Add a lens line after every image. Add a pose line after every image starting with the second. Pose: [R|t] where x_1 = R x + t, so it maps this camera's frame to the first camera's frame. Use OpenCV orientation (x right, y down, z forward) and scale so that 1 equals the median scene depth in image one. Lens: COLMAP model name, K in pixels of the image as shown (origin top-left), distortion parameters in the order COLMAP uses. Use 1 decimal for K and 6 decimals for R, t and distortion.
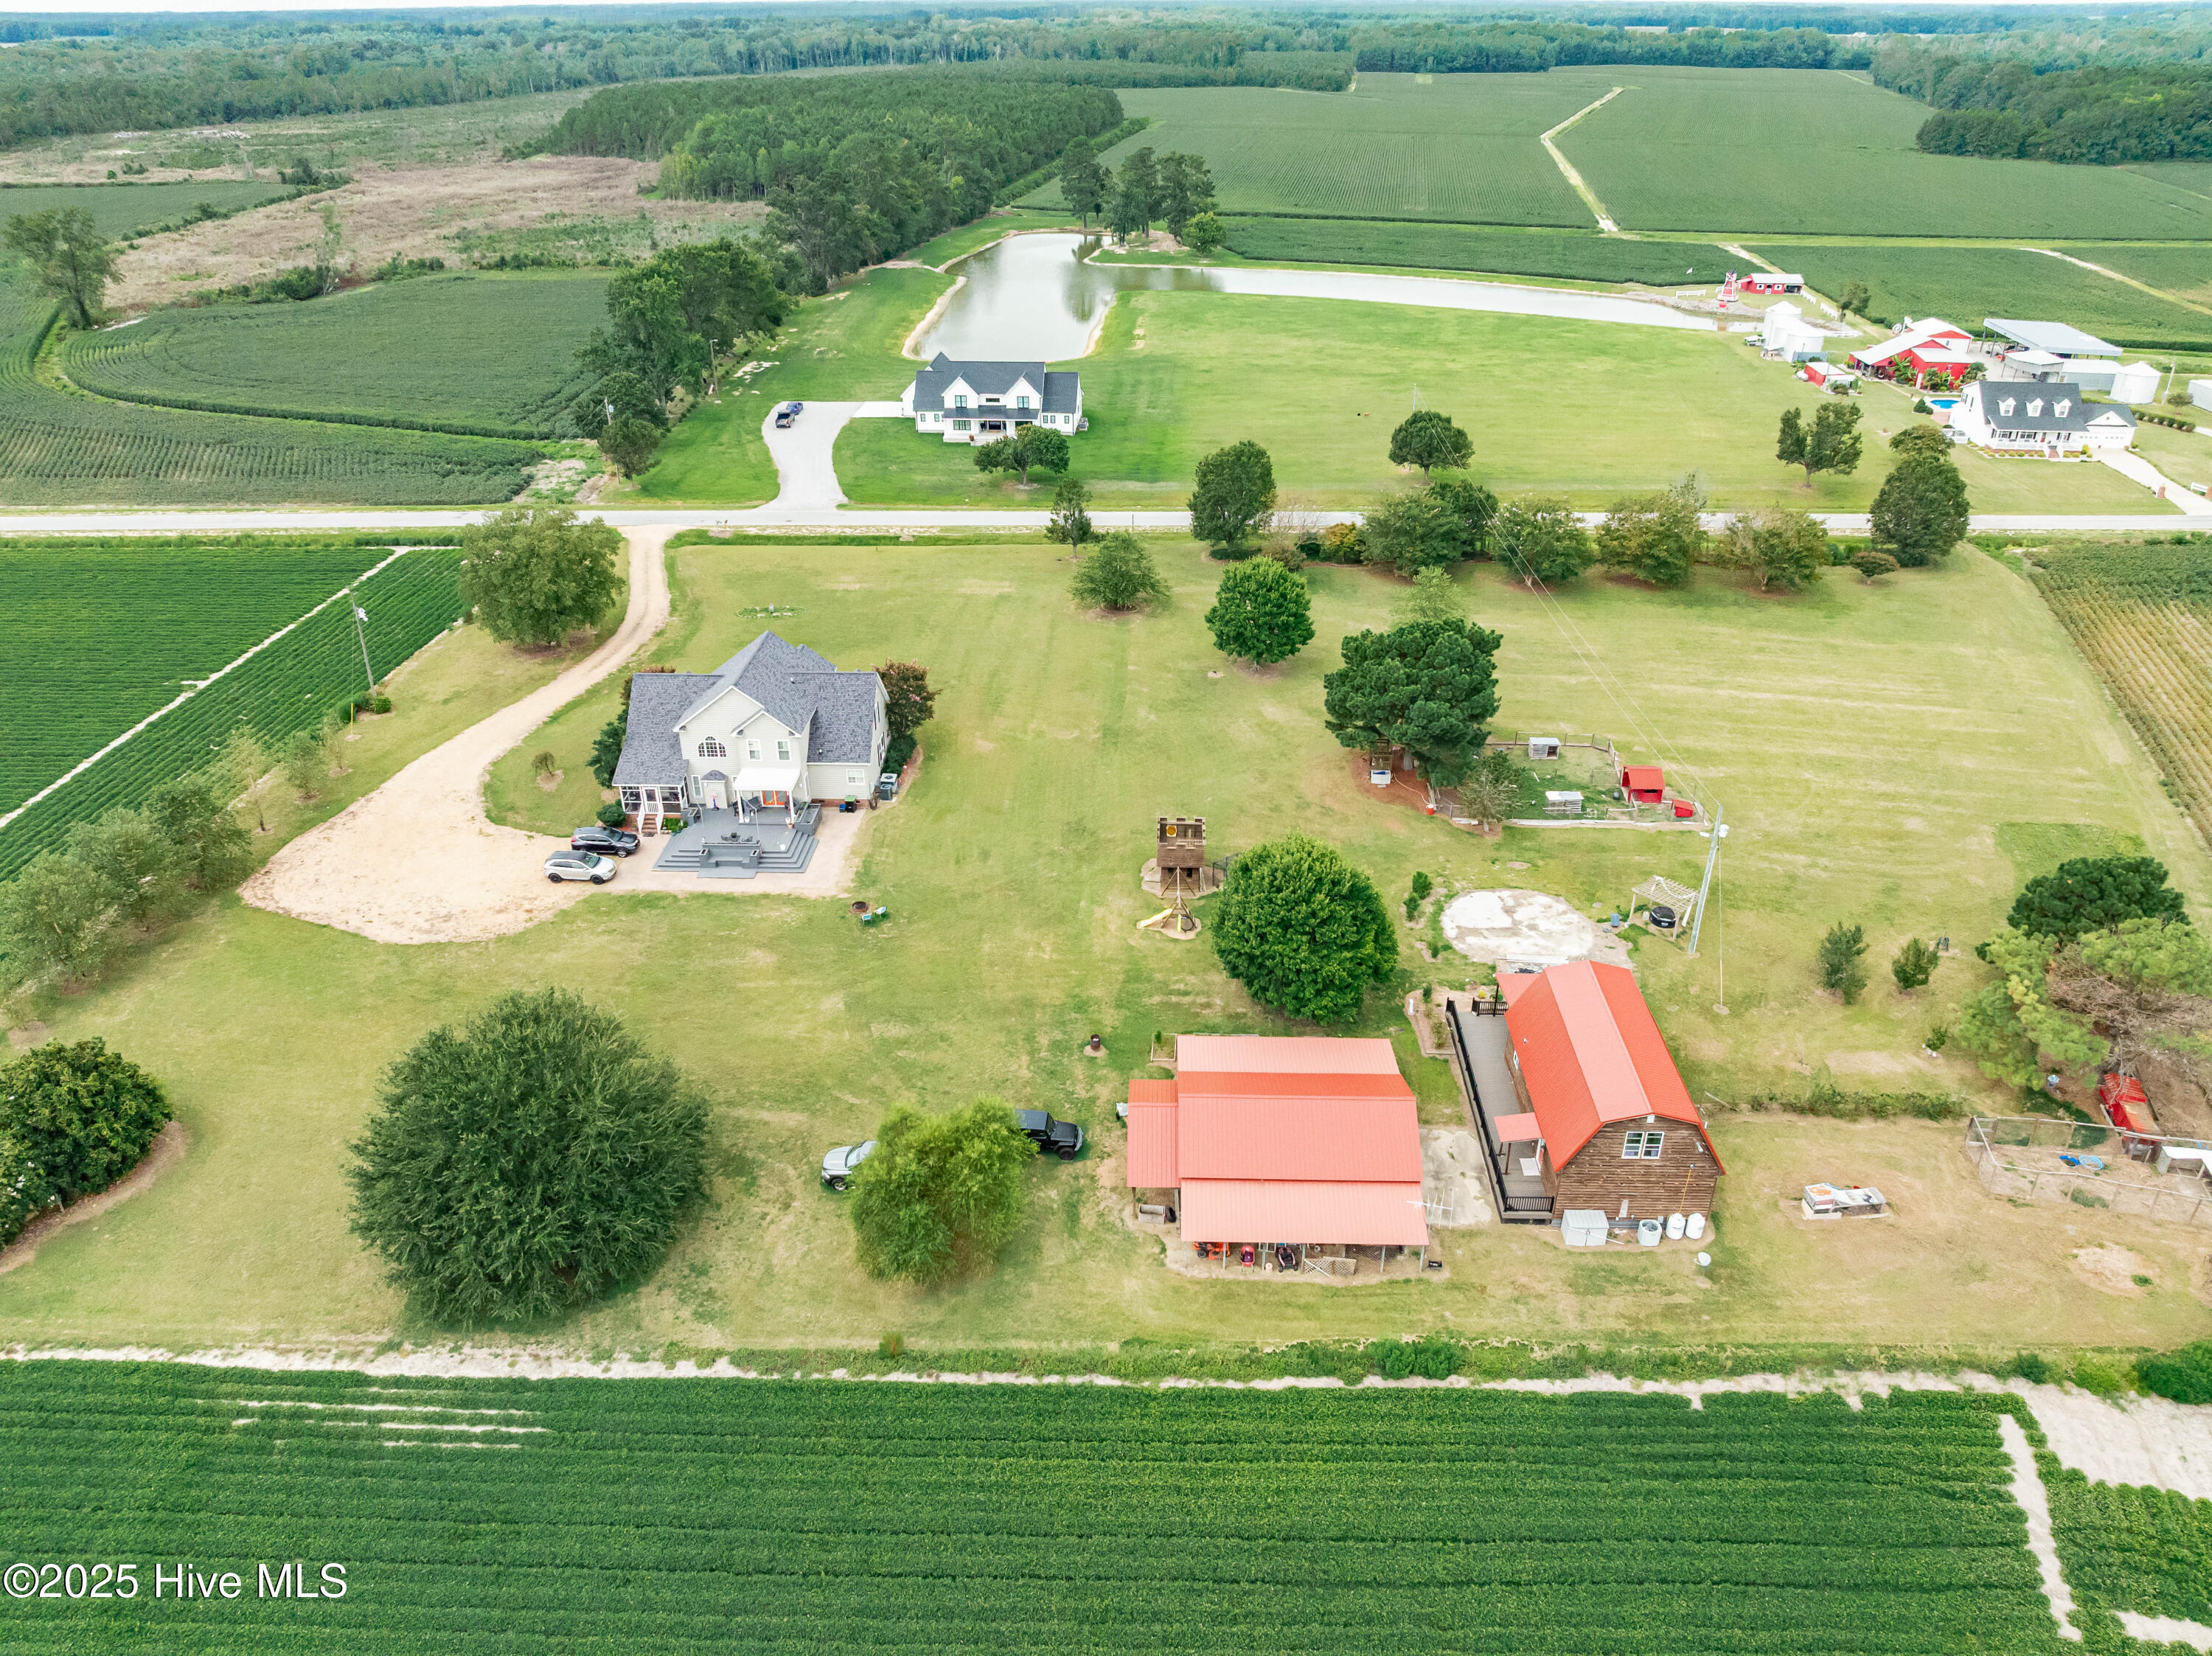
lens RADIAL K [[1548.4, 0, 1119.5], [0, 1548.4, 854.3], [0, 0, 1]] dist [-0.038211, 0.004025]
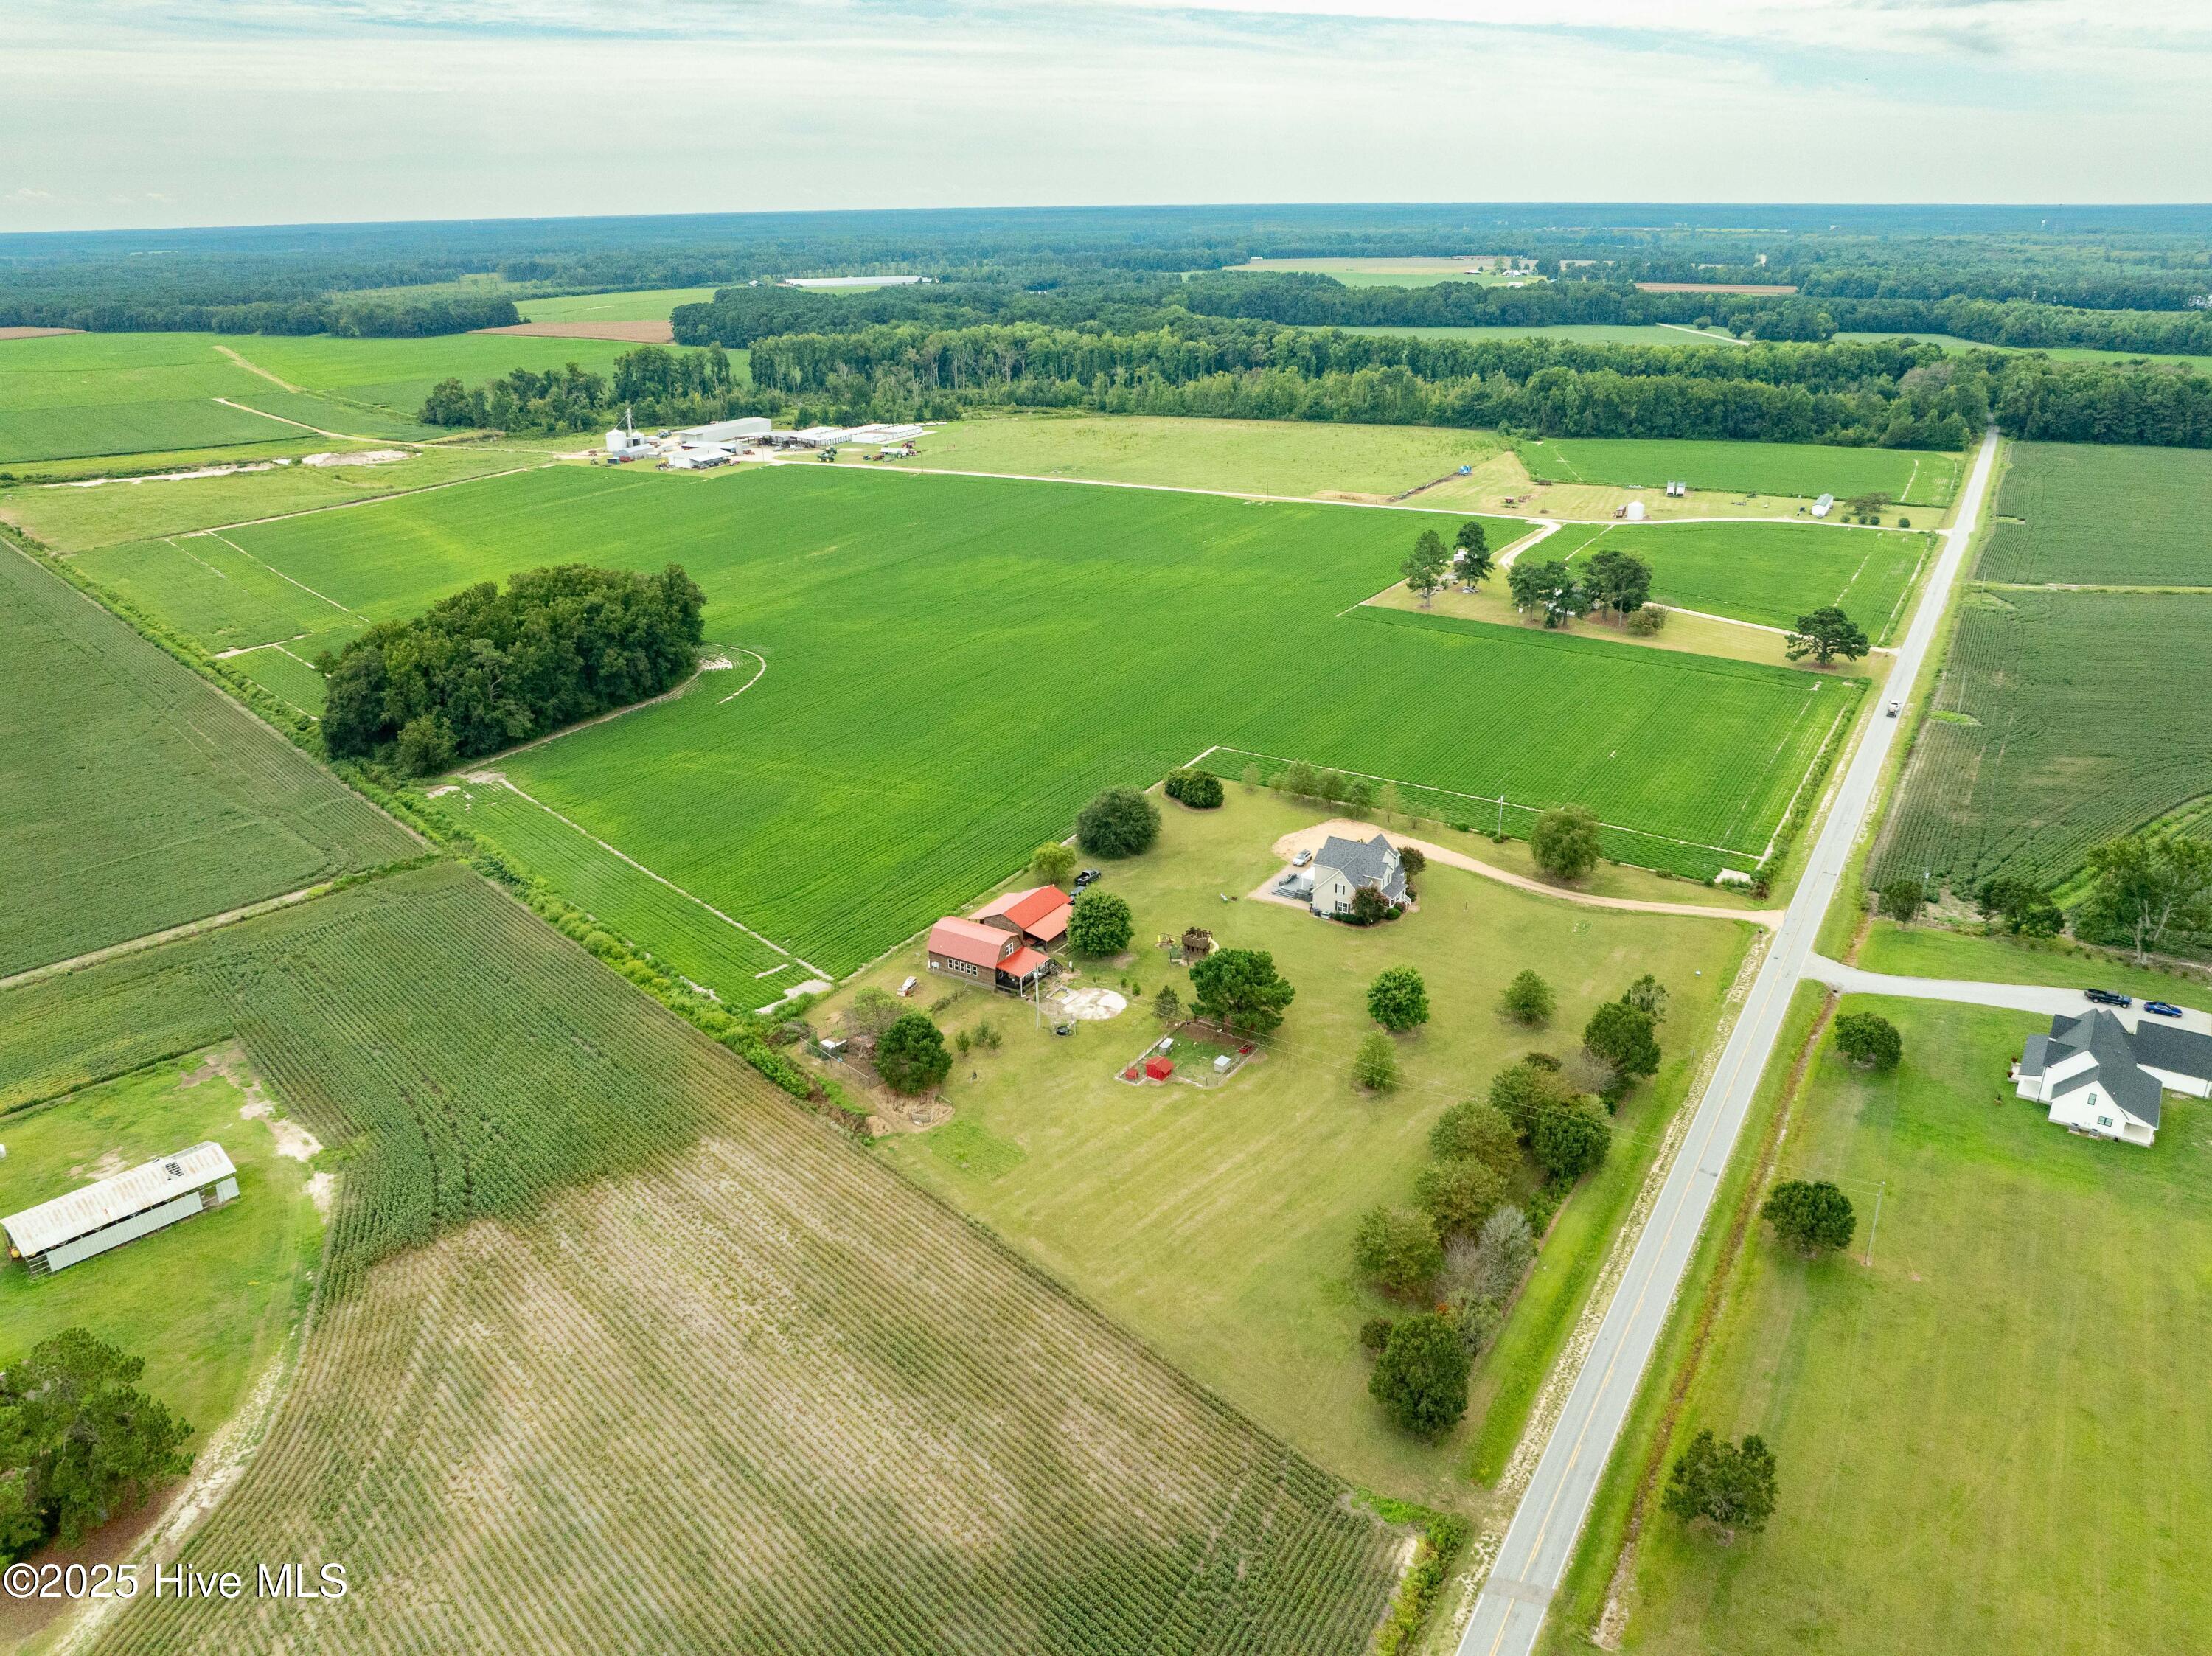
lens RADIAL K [[1548.4, 0, 1119.5], [0, 1548.4, 854.3], [0, 0, 1]] dist [-0.038211, 0.004025]
pose [[-0.505363, 0.349413, -0.788999, 2.004659], [-0.412916, 0.704949, 0.576669, -1.469730], [0.757700, 0.617217, -0.211977, 1.389794]]
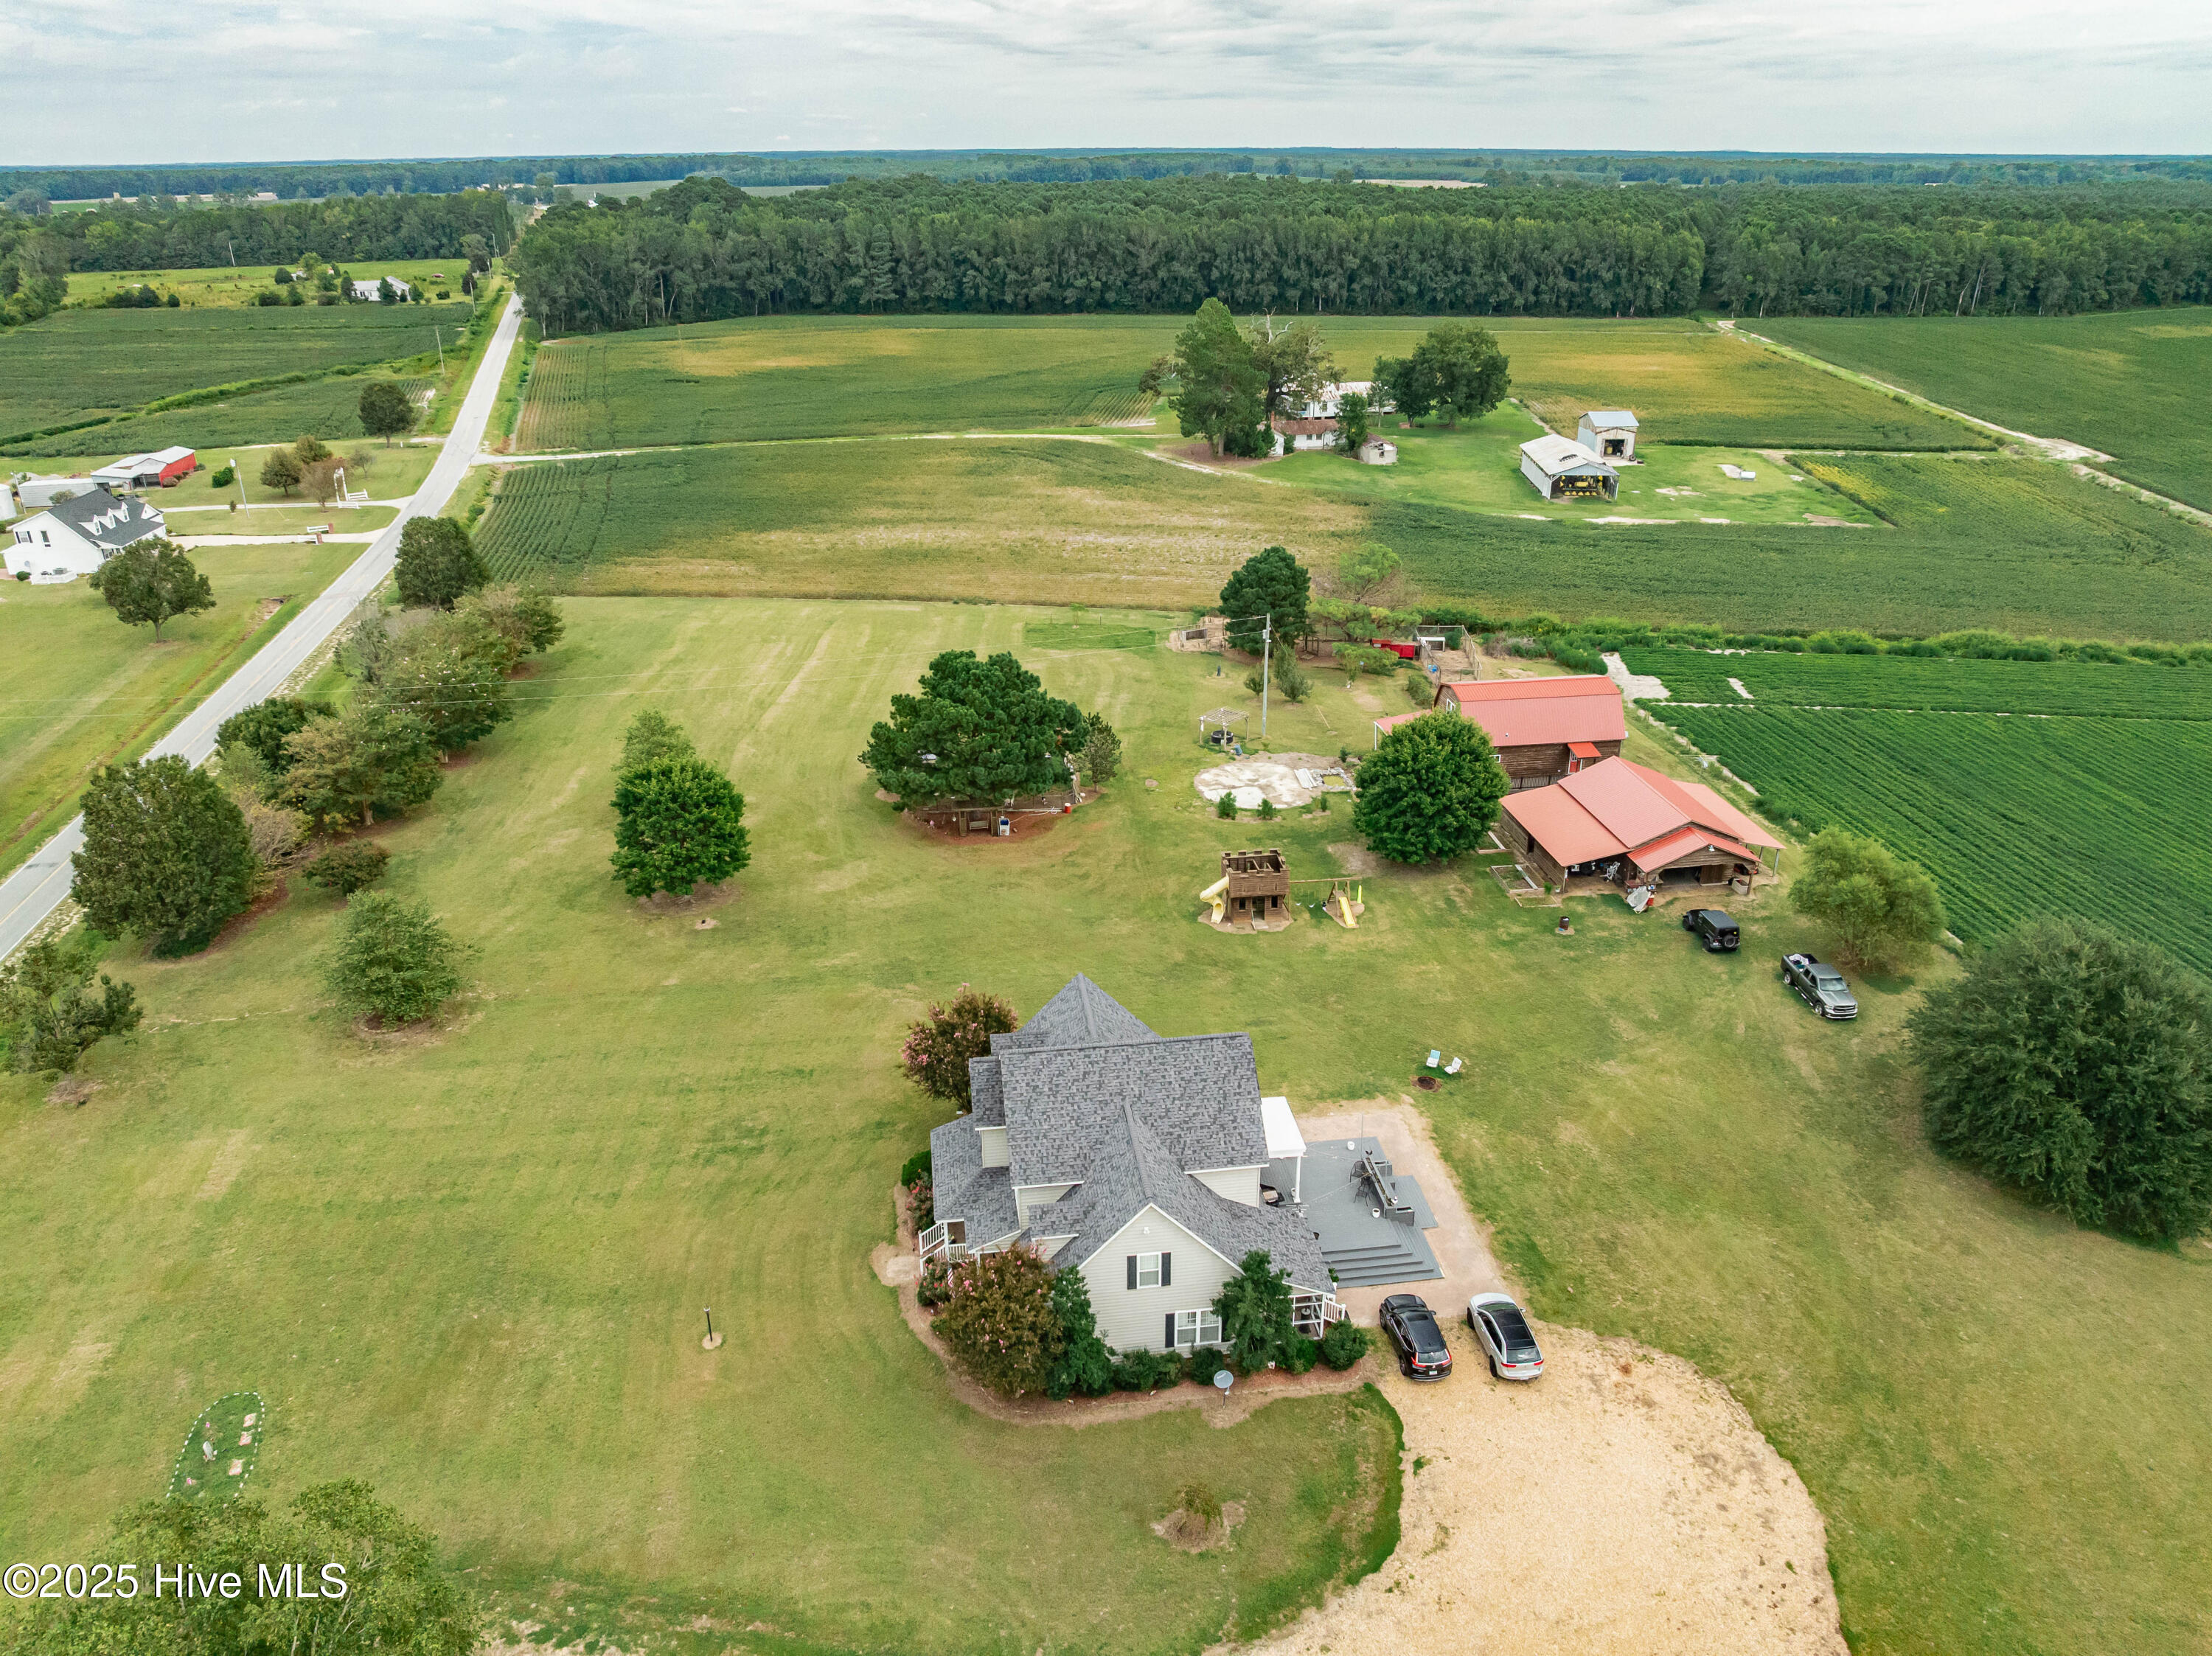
lens RADIAL K [[1563.4, 0, 1116.2], [0, 1563.4, 820.7], [0, 0, 1]] dist [-0.037678, -0.002150]
pose [[-0.174040, -0.389885, 0.904268, -0.840667], [0.489117, 0.762773, 0.423016, -0.503763], [-0.854678, 0.515914, 0.057946, 1.045060]]
